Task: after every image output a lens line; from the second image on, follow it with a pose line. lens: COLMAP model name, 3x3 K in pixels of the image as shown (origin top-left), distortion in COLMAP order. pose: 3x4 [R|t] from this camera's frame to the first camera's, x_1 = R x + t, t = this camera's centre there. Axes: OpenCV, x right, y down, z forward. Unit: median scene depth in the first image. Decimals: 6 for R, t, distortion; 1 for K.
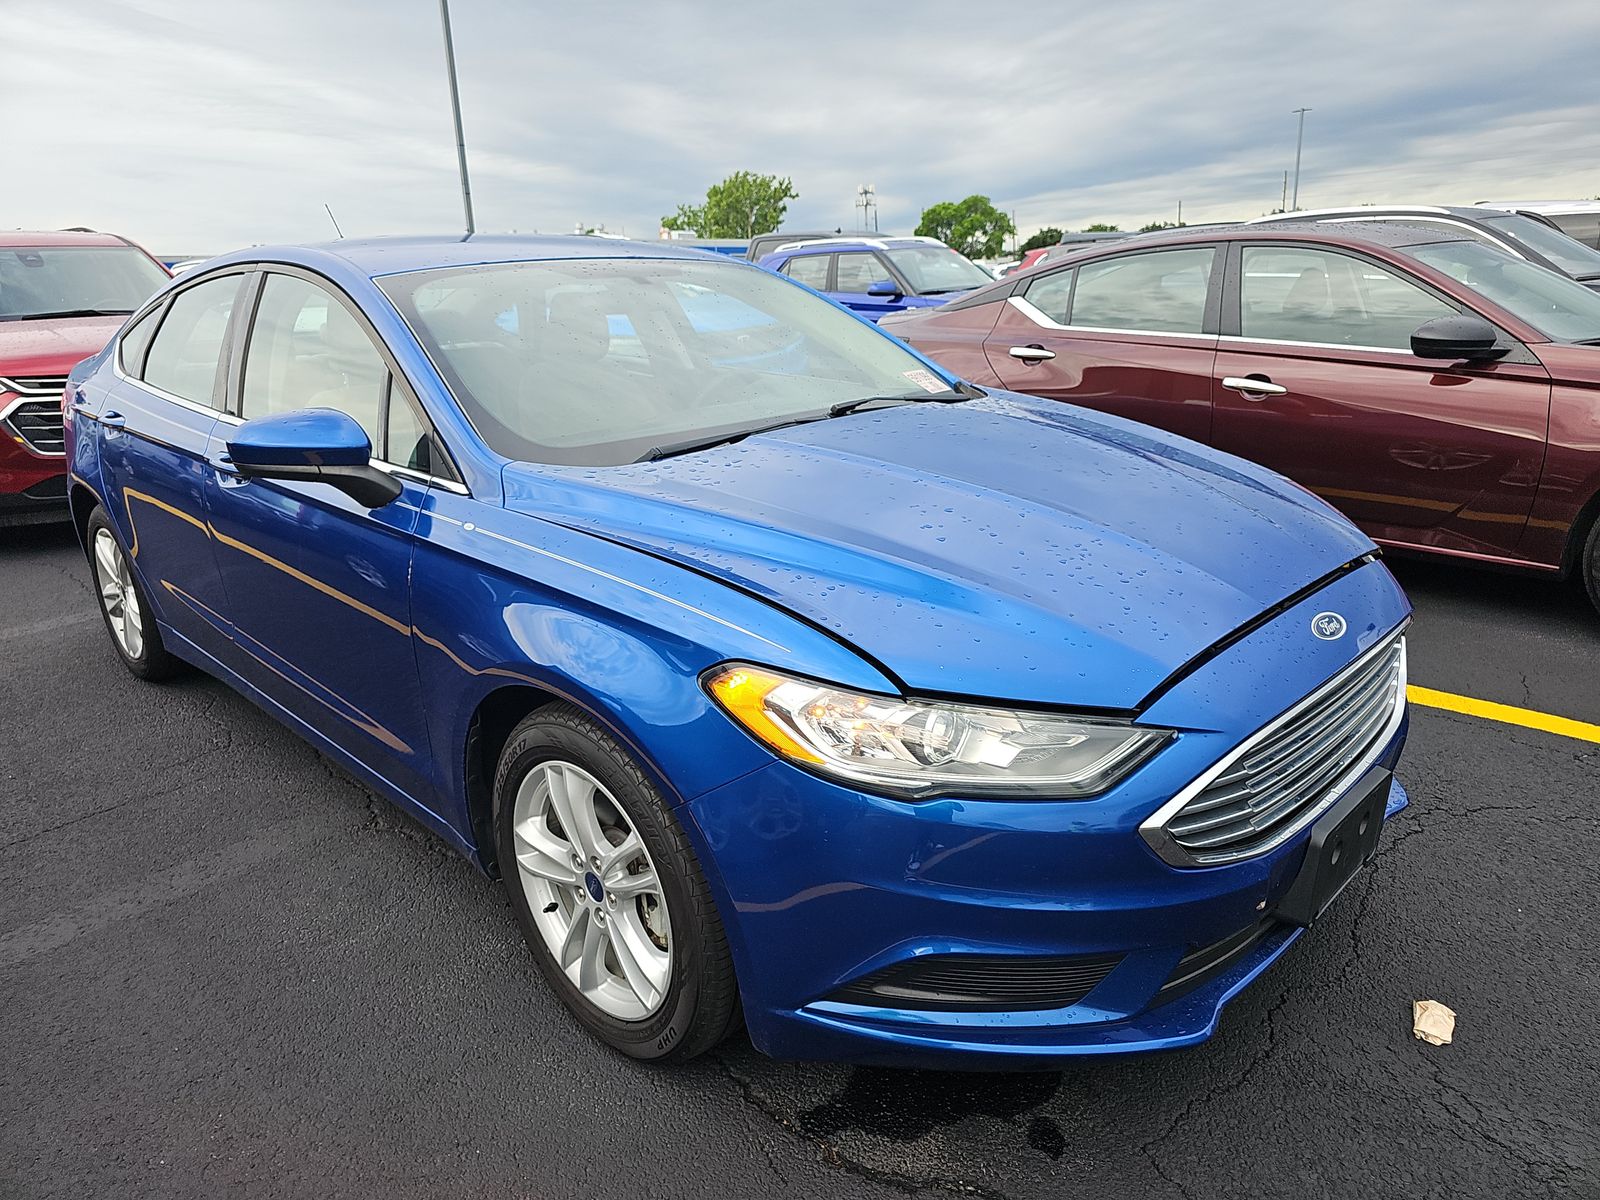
lens RADIAL K [[1217.0, 0, 800.0], [0, 1217.0, 600.0], [0, 0, 1]] dist [0.064886, -0.077631]
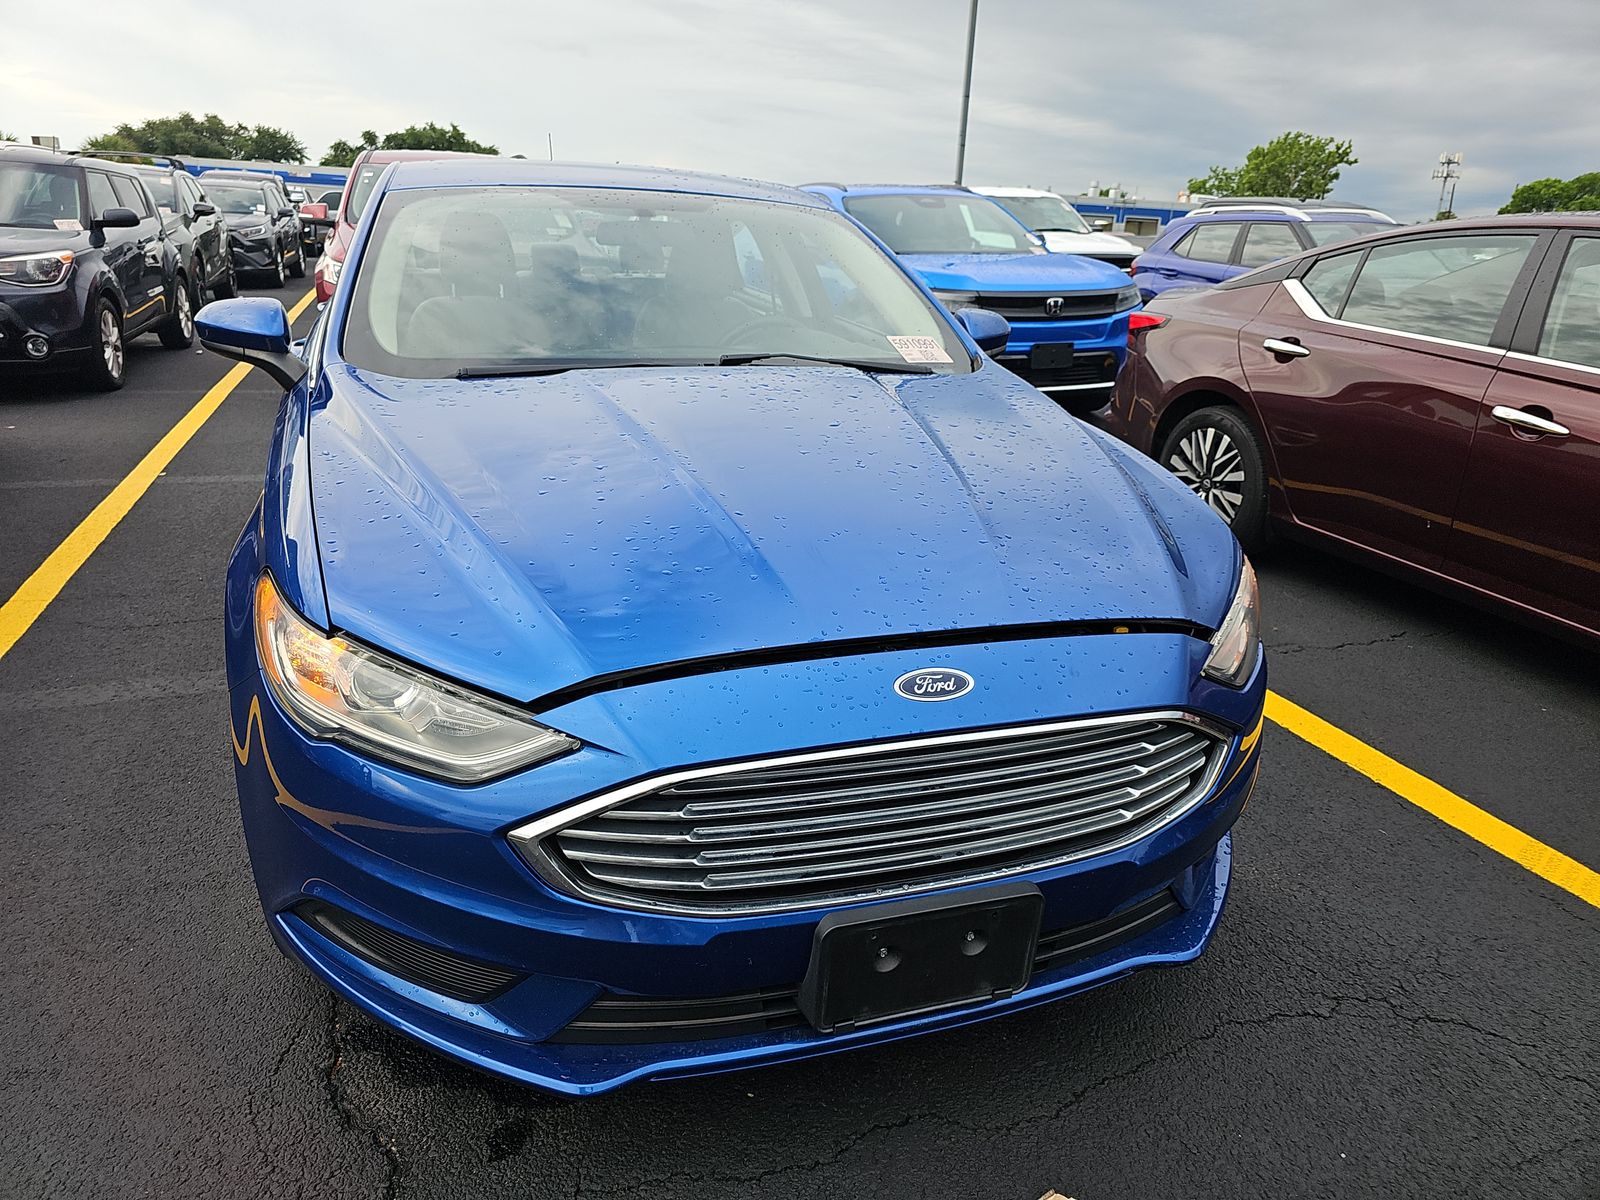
lens RADIAL K [[1217.0, 0, 800.0], [0, 1217.0, 600.0], [0, 0, 1]] dist [0.064886, -0.077631]
pose [[0.870965, 0.206234, -0.445968, 0.111234], [-0.193644, 0.978262, 0.074206, -0.011842], [0.451577, 0.021728, 0.891967, 0.040257]]
